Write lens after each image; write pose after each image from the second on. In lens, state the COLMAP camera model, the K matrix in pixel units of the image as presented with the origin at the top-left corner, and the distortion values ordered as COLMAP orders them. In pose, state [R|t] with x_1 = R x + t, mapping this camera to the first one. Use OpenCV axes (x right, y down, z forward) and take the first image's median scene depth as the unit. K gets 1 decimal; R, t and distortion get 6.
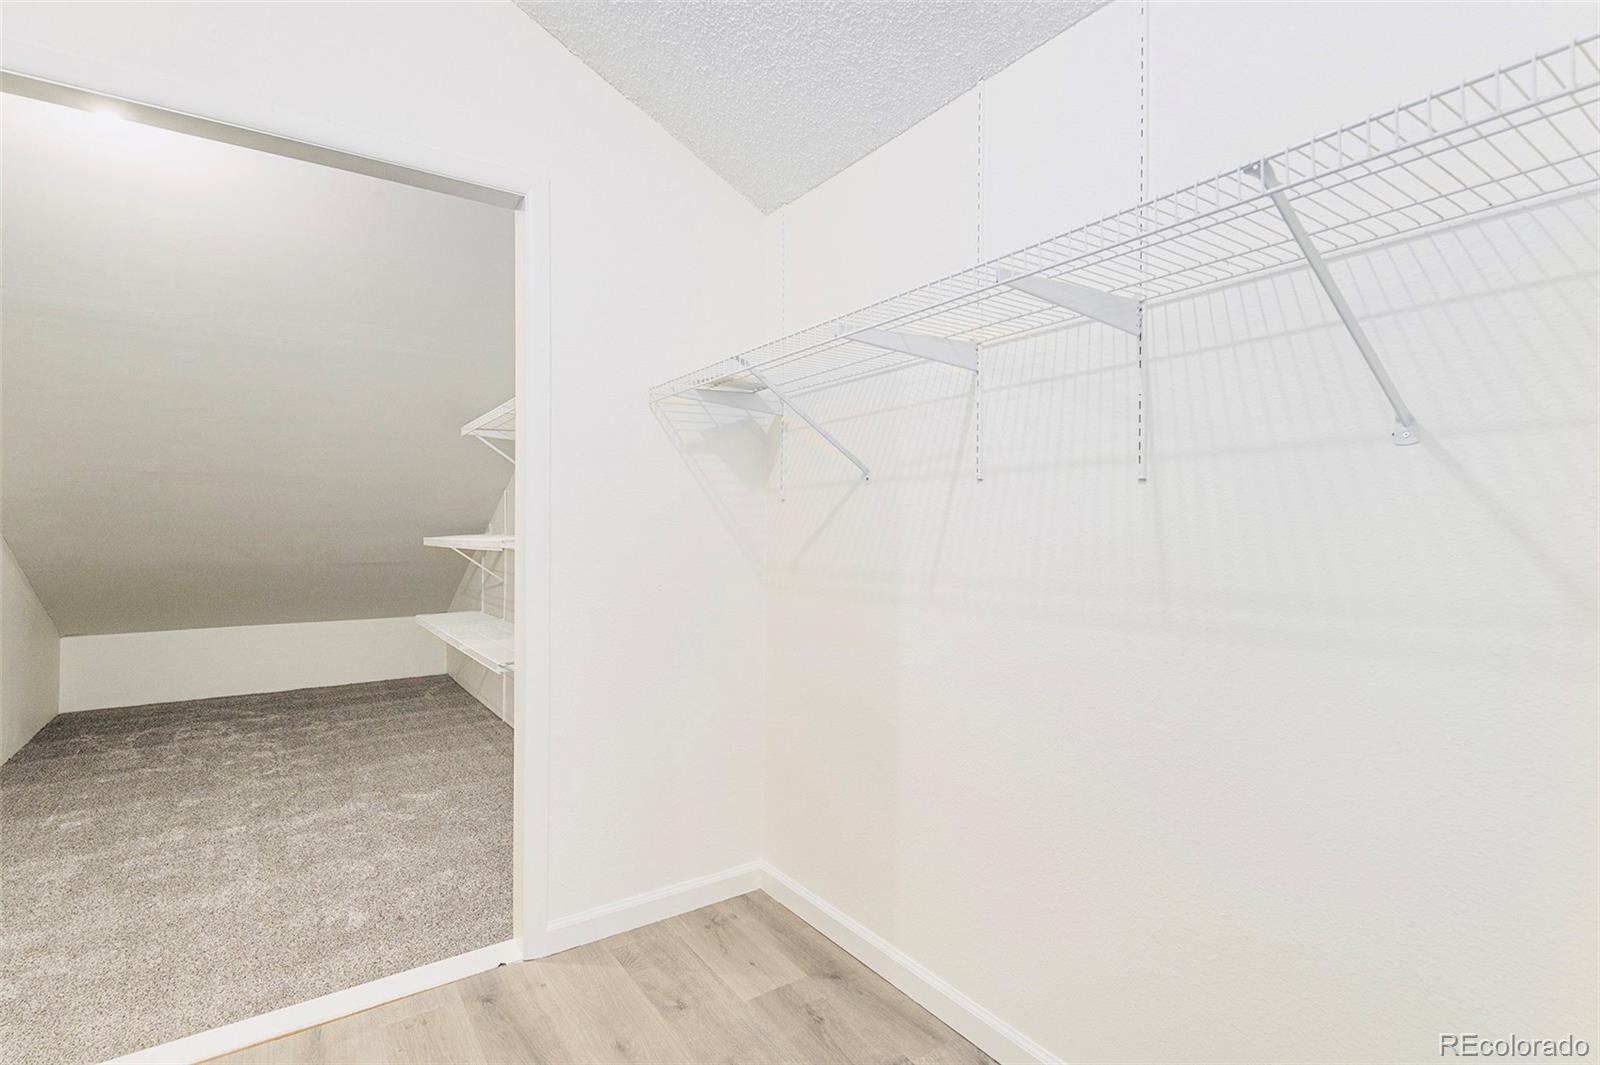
lens RADIAL K [[770.7, 0, 800.5], [0, 770.7, 521.8], [0, 0, 1]] dist [0.000893, -0.000986]
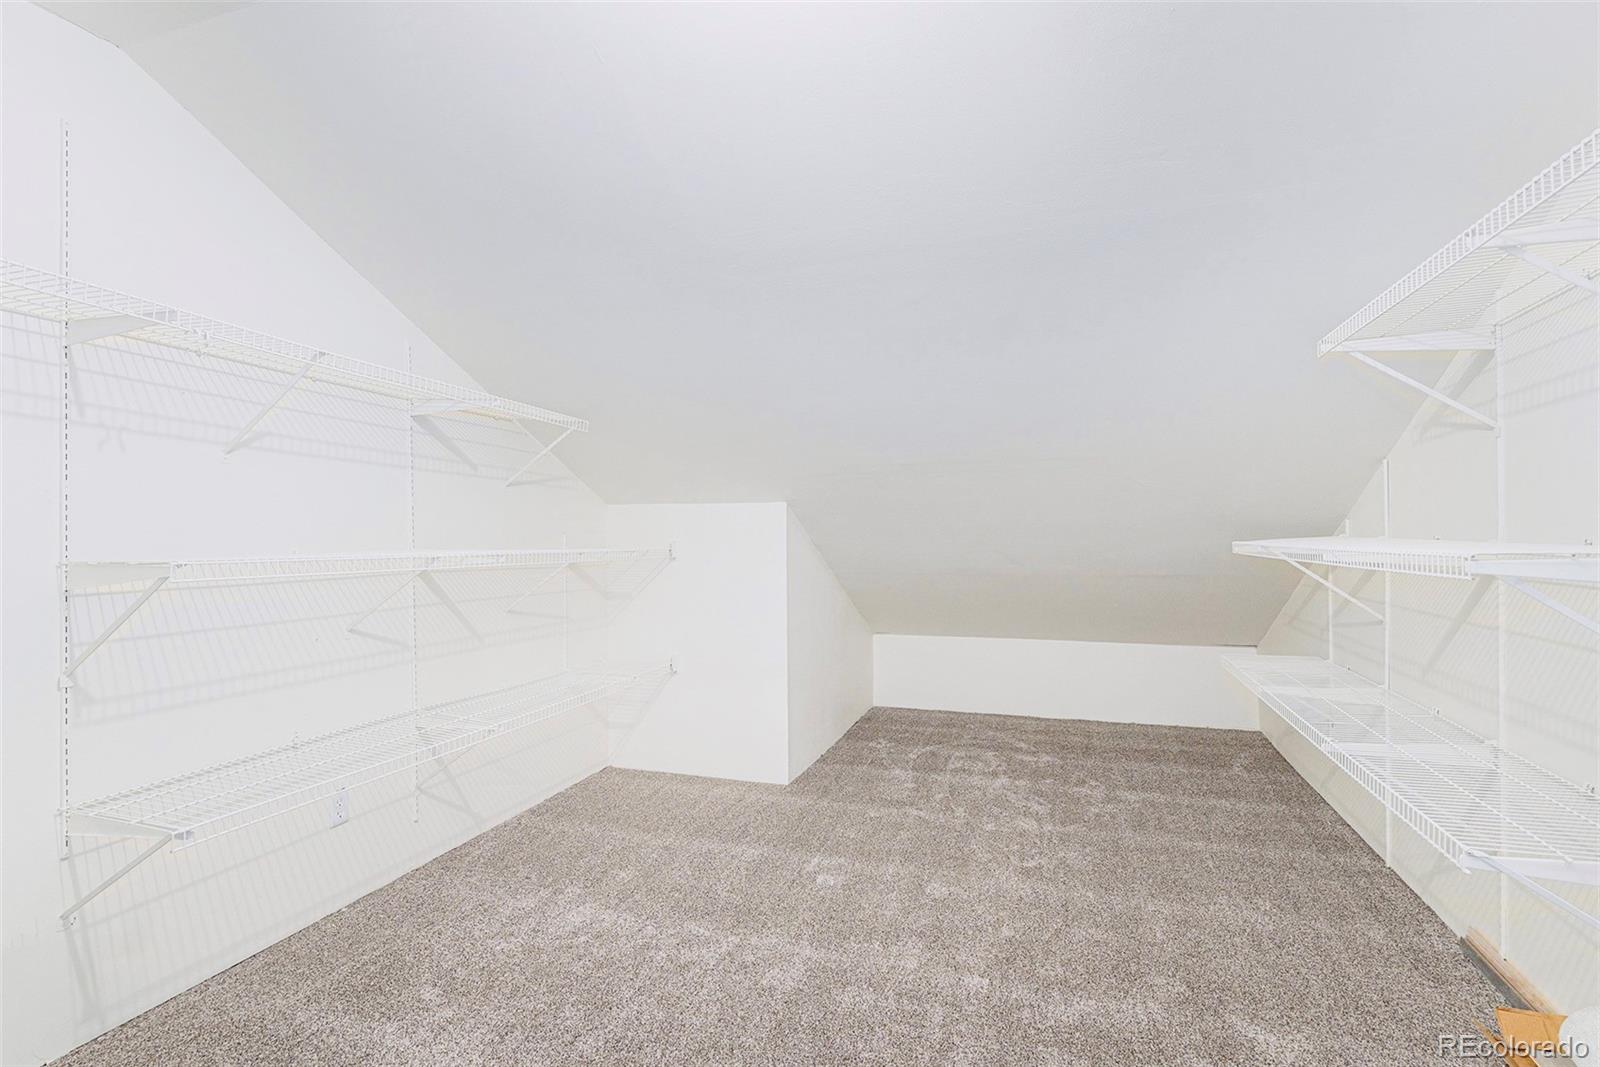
lens RADIAL K [[770.7, 0, 800.0], [0, 770.7, 525.8], [0, 0, 1]] dist [0.000893, -0.000986]
pose [[0.596342, -0.012421, -0.802634, -0.188549], [0.015924, 0.999867, -0.003642, 0.003248], [0.802572, -0.010609, 0.596461, 0.322726]]
